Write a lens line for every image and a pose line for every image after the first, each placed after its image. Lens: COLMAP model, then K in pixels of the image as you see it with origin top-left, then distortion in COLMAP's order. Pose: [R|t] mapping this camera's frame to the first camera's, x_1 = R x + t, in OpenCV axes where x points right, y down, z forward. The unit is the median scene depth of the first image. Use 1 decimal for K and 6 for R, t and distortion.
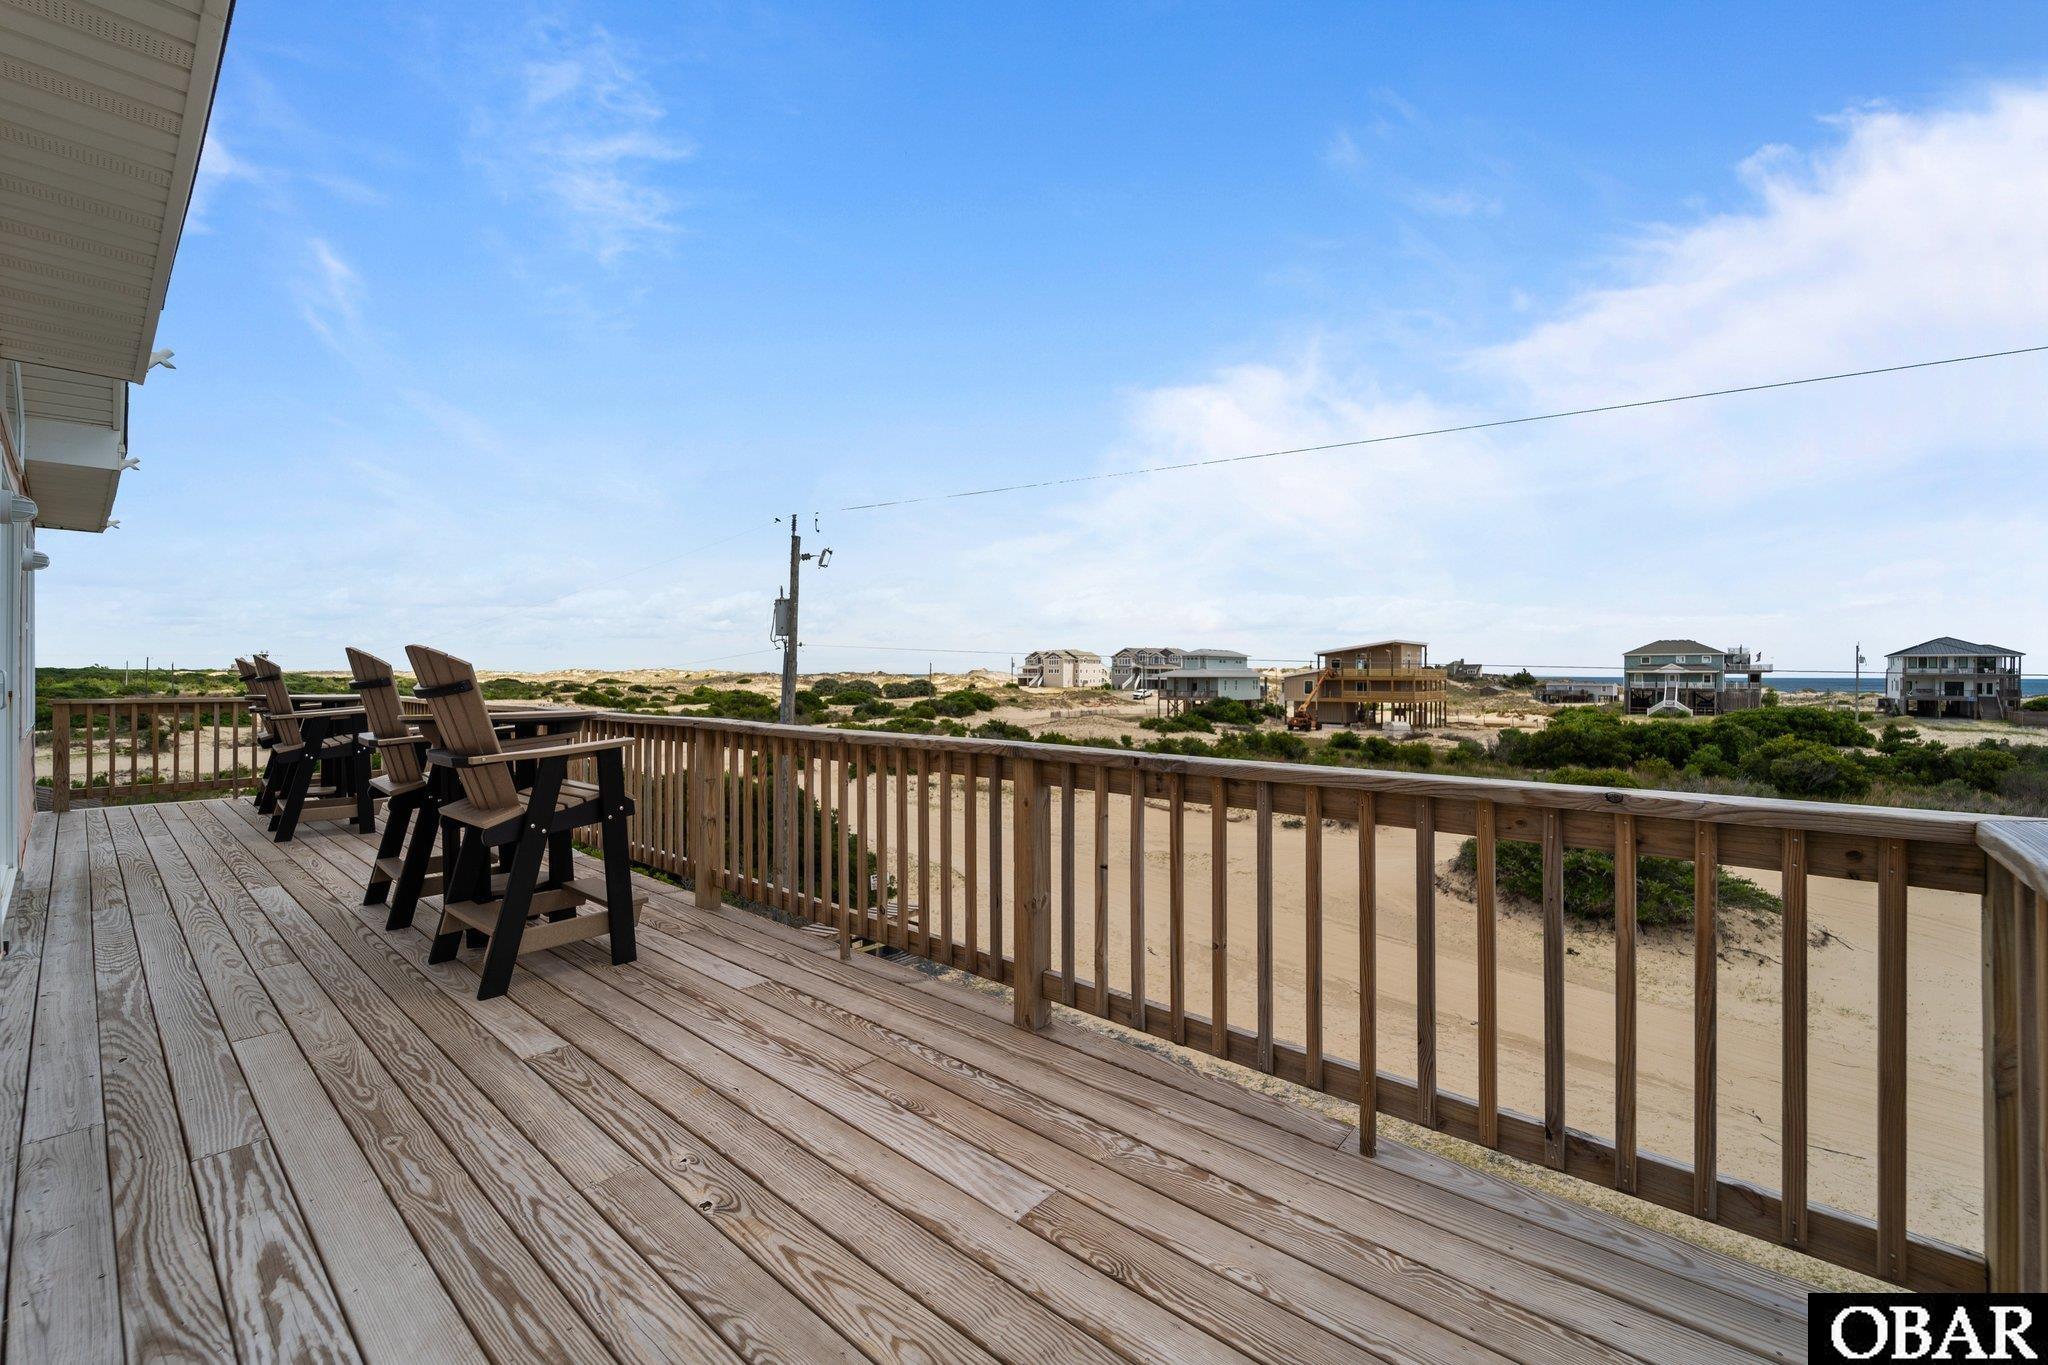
lens RADIAL K [[823.3, 0, 1025.3], [0, 823.3, 664.4], [0, 0, 1]] dist [0.005920, -0.002234]
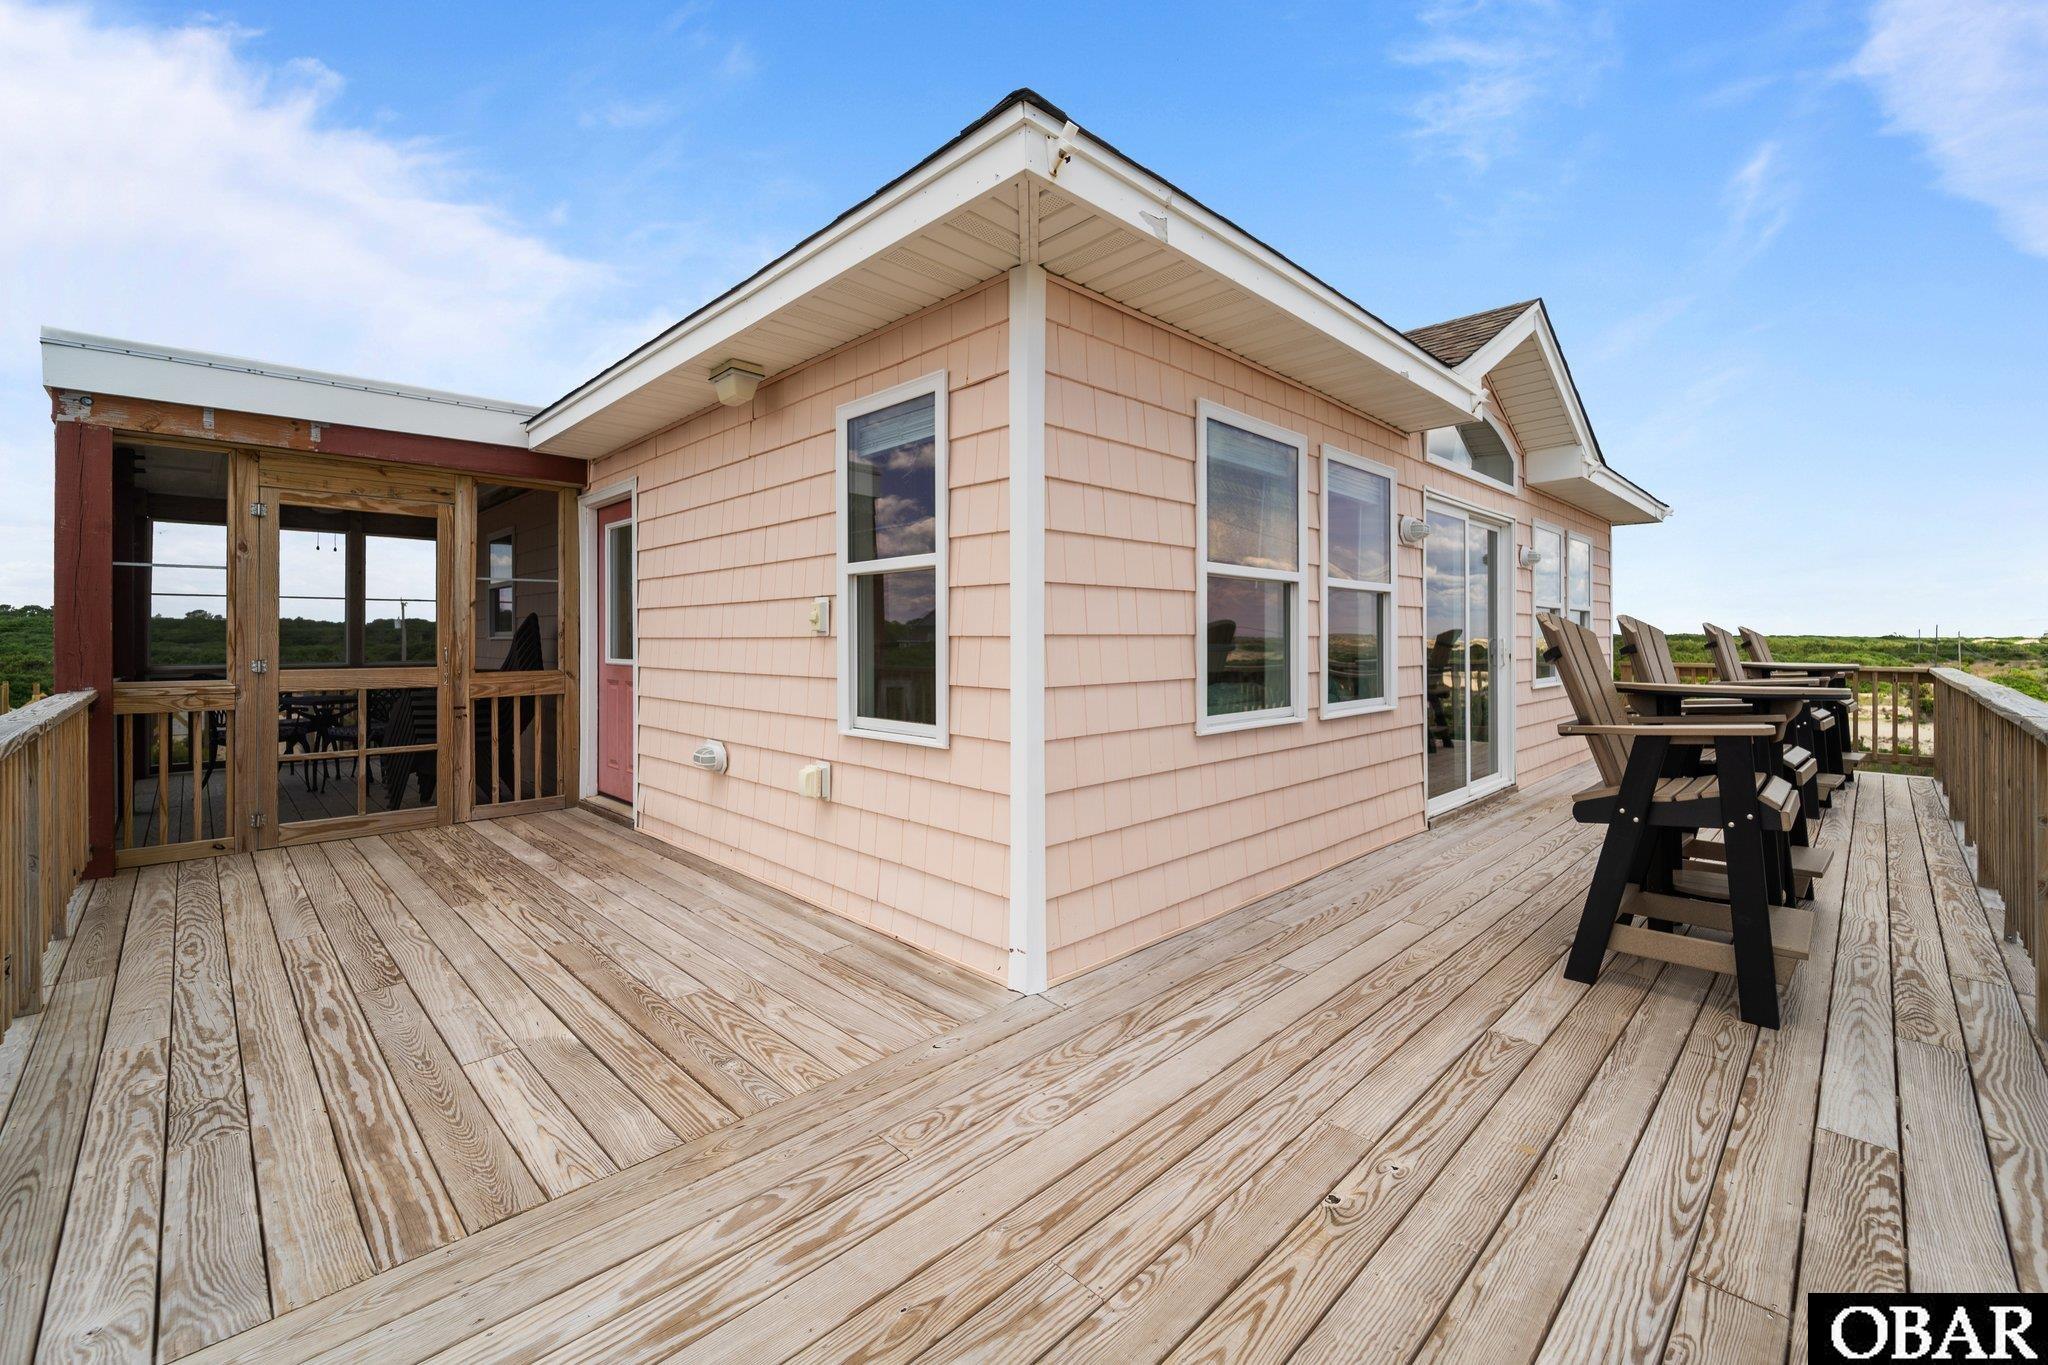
lens RADIAL K [[823.3, 0, 1009.0], [0, 823.3, 634.2], [0, 0, 1]] dist [0.005920, -0.002234]
pose [[-0.074303, -0.010605, -0.997179, 0.430530], [0.012400, 0.999856, -0.011558, 0.008926], [0.997159, -0.013223, -0.074161, 0.512985]]
